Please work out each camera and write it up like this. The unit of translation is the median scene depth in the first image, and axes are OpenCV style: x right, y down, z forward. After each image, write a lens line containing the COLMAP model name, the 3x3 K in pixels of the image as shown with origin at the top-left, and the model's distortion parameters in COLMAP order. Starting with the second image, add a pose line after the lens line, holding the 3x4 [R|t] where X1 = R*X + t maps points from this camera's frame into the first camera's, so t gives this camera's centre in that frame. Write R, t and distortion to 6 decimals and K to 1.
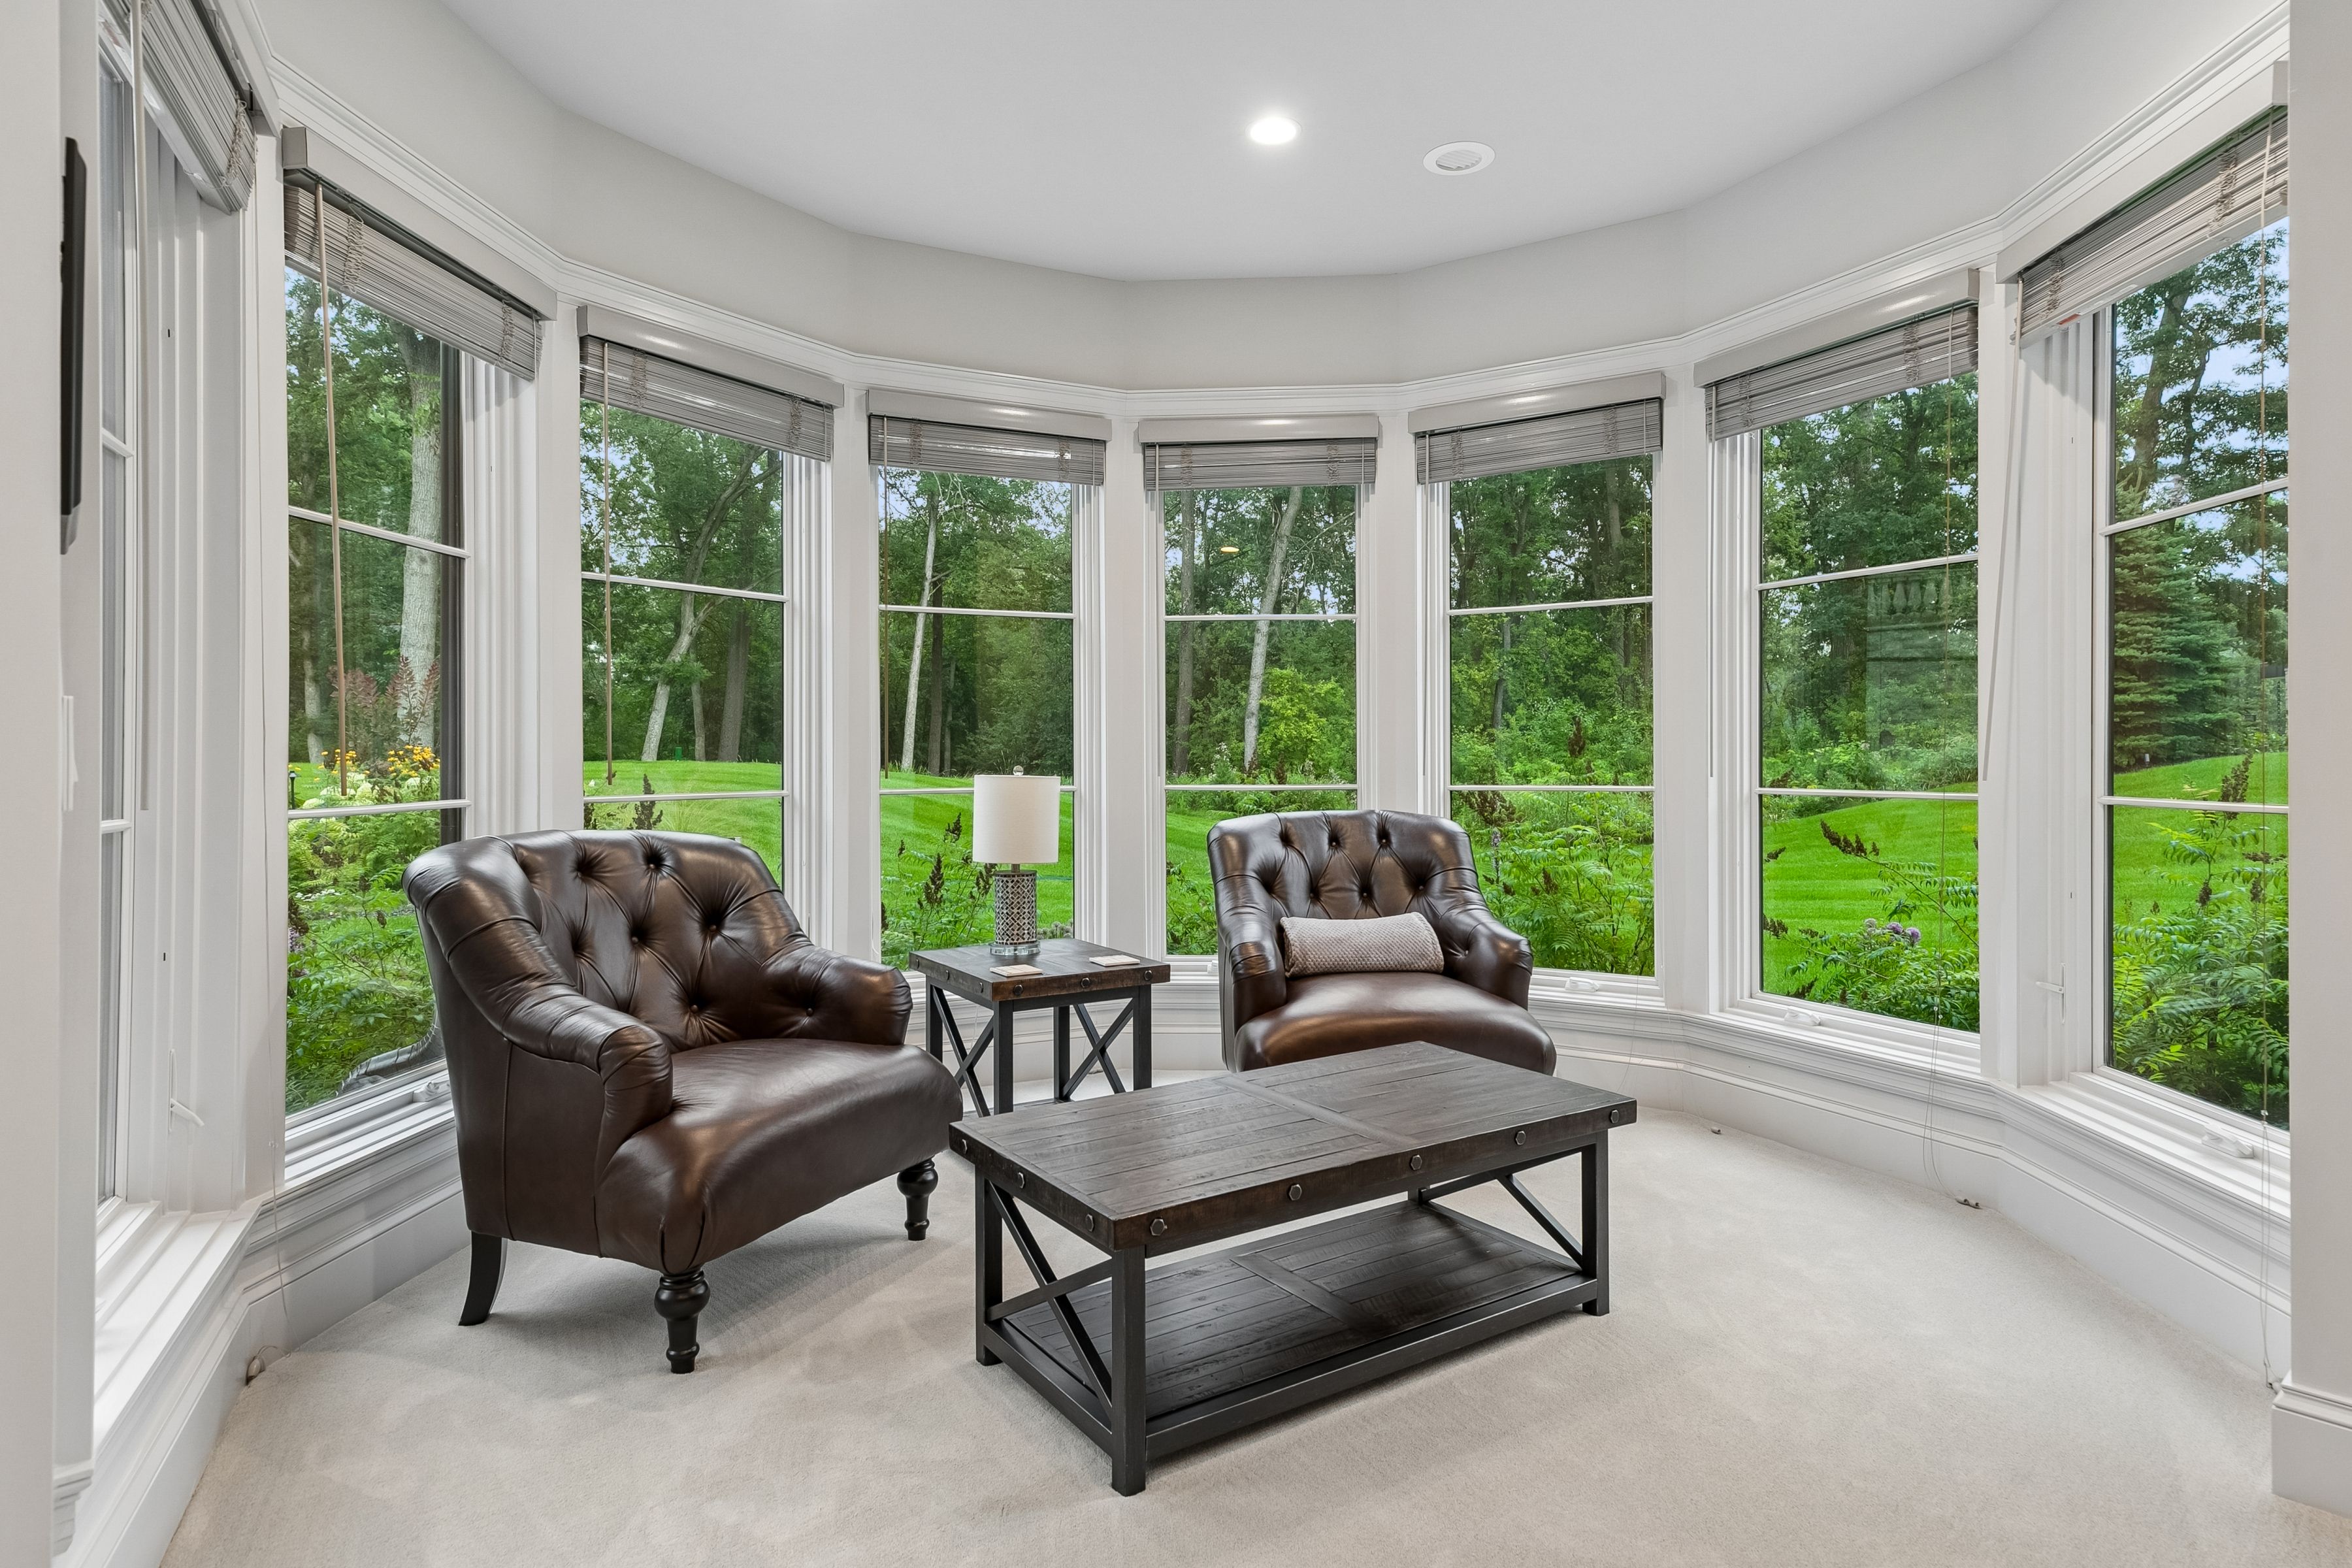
lens RADIAL K [[1324.9, 0, 1180.7], [0, 1324.9, 750.7], [0, 0, 1]] dist [0.001506, -0.000543]
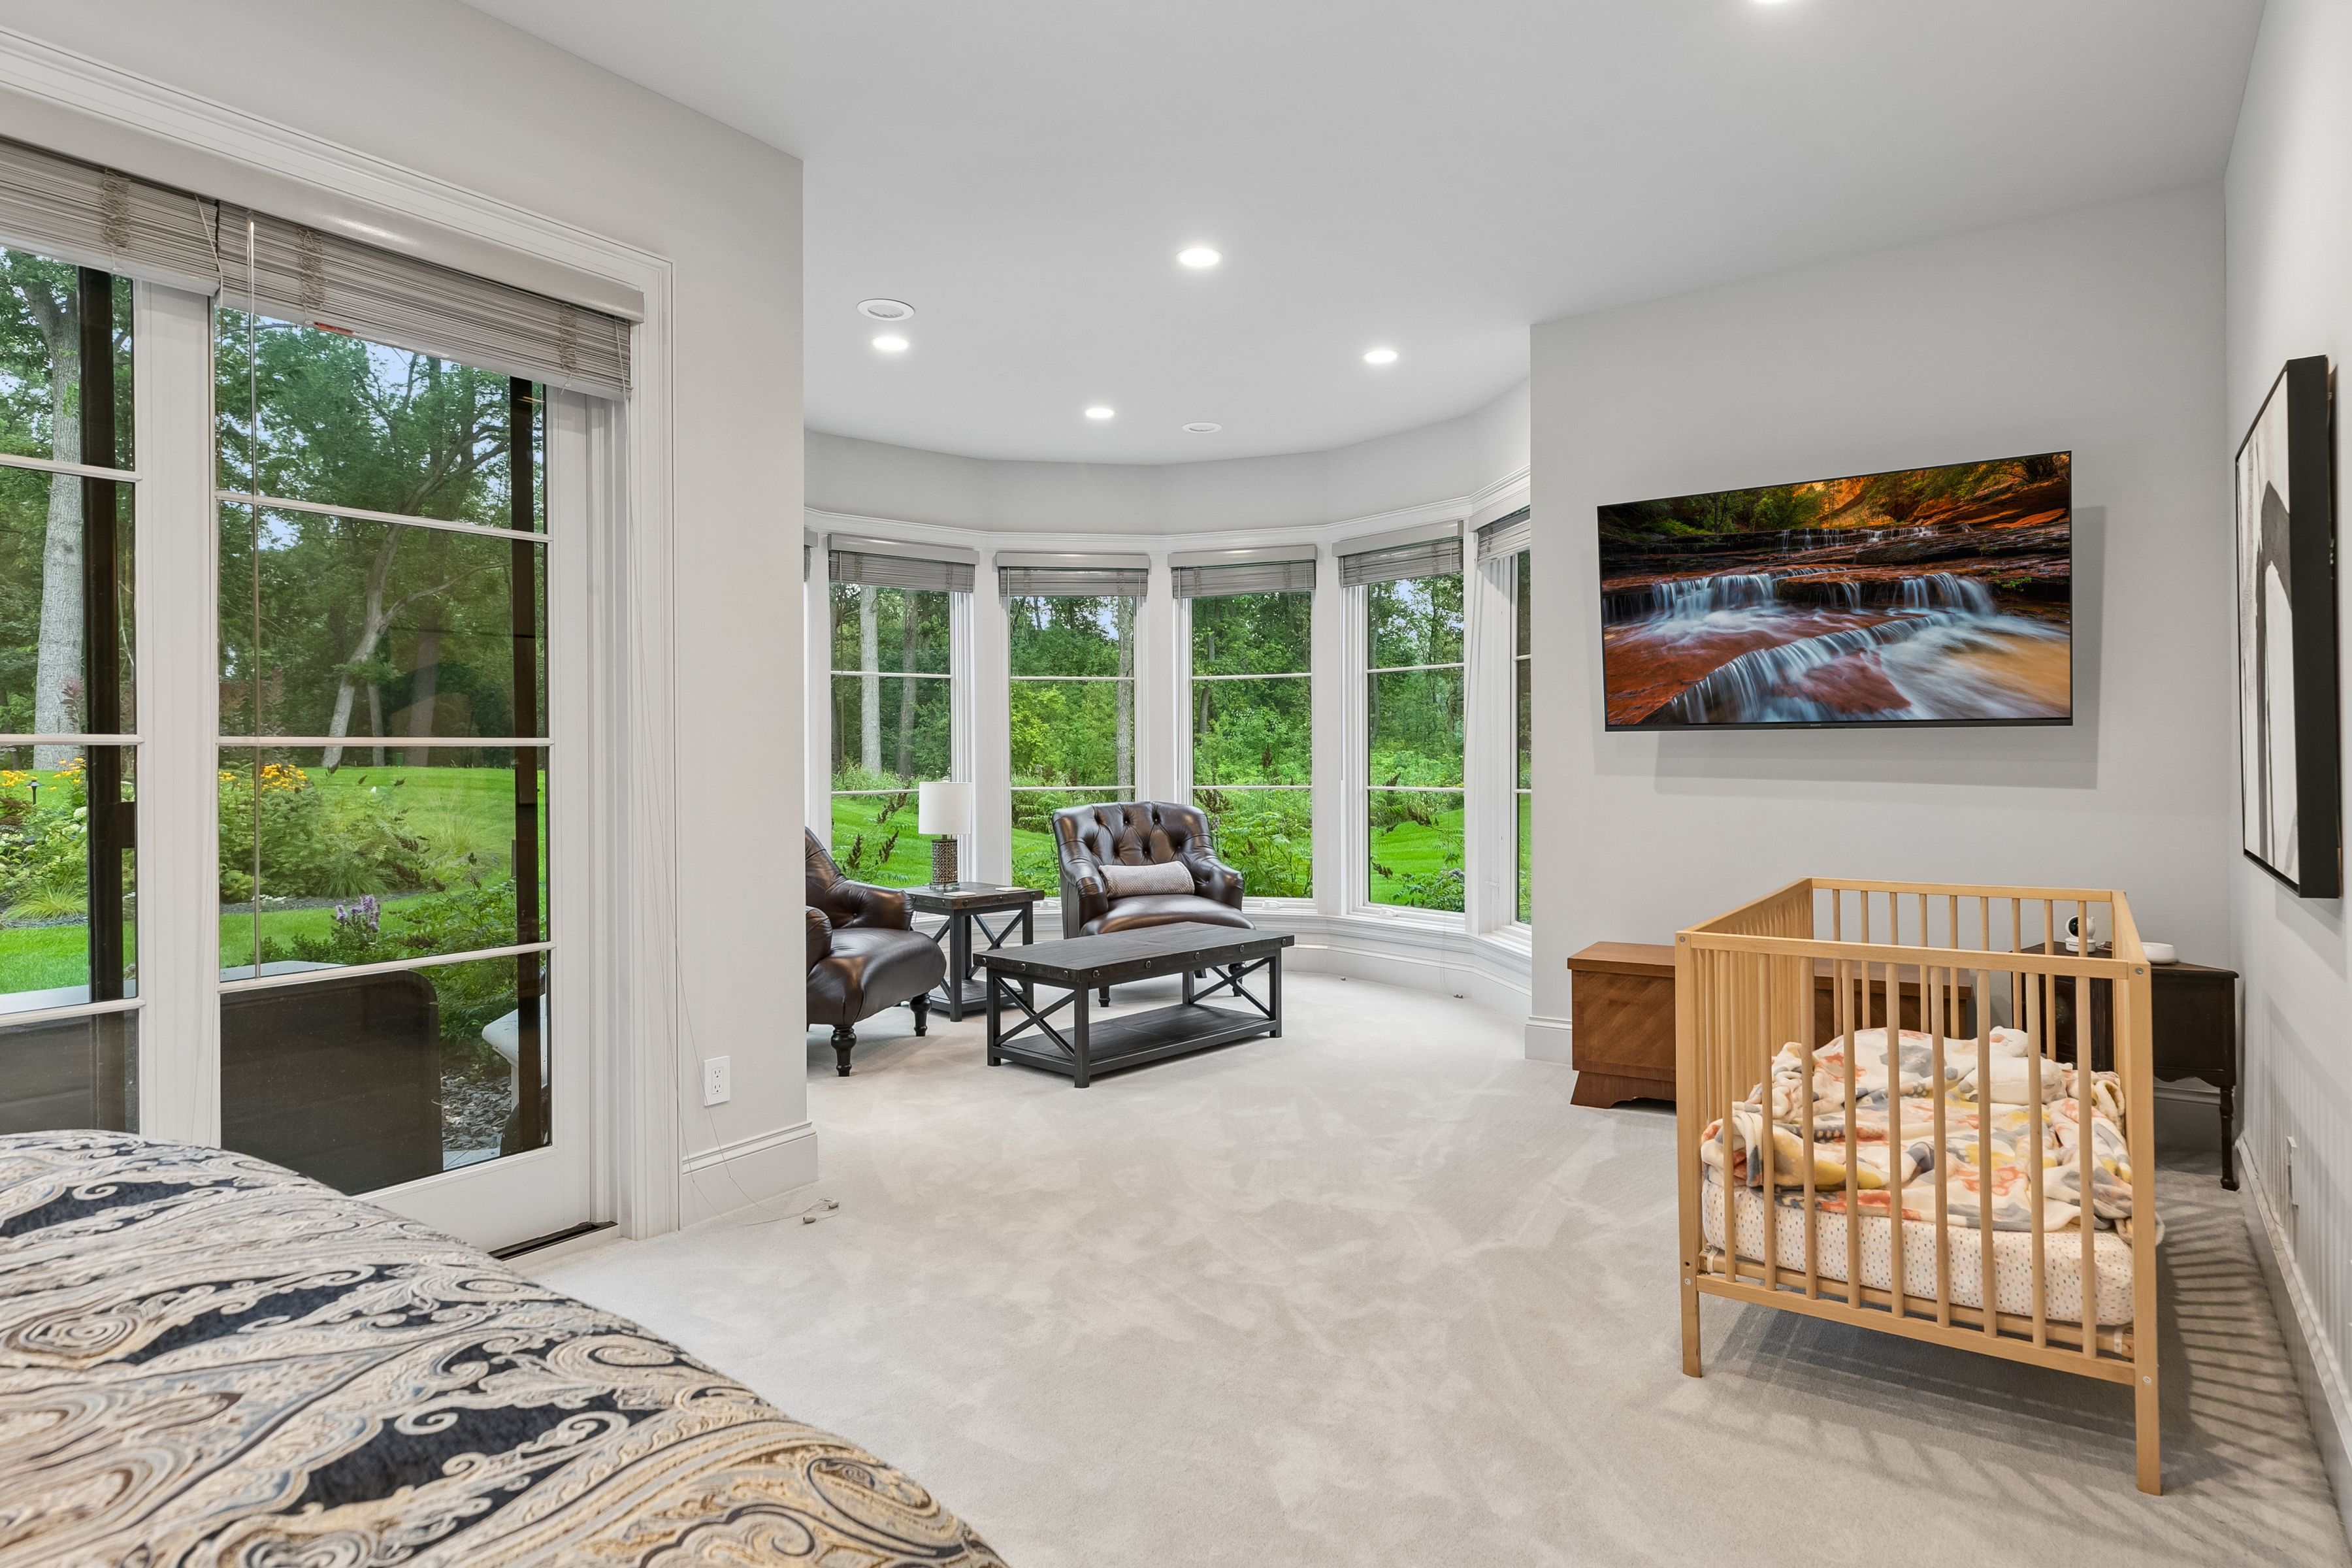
lens RADIAL K [[1324.9, 0, 1180.7], [0, 1324.9, 750.7], [0, 0, 1]] dist [0.001506, -0.000543]
pose [[0.975813, -0.001955, 0.218597, -0.183393], [0.002081, 0.999998, -0.000344, -0.018194], [-0.218596, 0.000790, 0.975815, -0.638473]]
